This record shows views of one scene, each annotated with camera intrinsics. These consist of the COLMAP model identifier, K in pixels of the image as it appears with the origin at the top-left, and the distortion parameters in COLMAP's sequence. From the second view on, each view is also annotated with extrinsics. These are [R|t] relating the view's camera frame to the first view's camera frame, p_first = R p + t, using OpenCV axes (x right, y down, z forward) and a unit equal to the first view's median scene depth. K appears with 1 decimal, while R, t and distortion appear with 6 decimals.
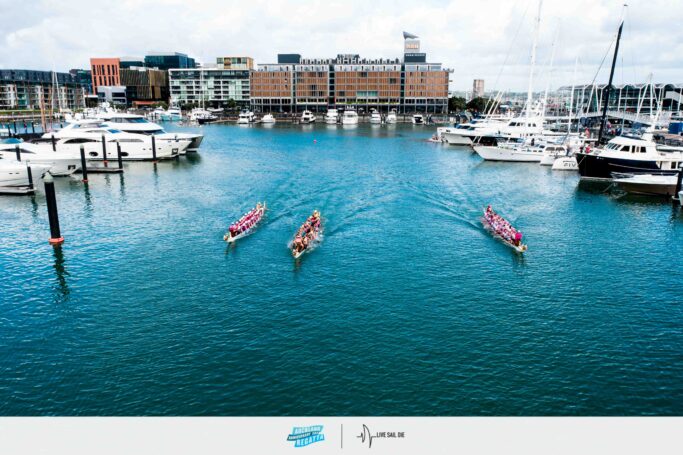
lens RADIAL K [[524.1, 0, 342.2], [0, 524.1, 227.6], [0, 0, 1]] dist [-0.018689, 0.003227]
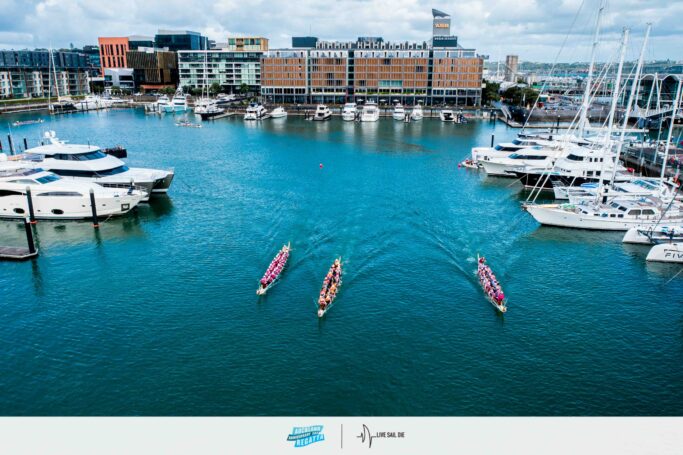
lens RADIAL K [[524.1, 0, 340.7], [0, 524.1, 227.2], [0, 0, 1]] dist [-0.018689, 0.003227]
pose [[0.998717, 0.016479, -0.047878, 0.009717], [-0.013925, 0.998486, 0.053206, -0.055527], [0.048683, -0.052471, 0.997435, 0.089583]]
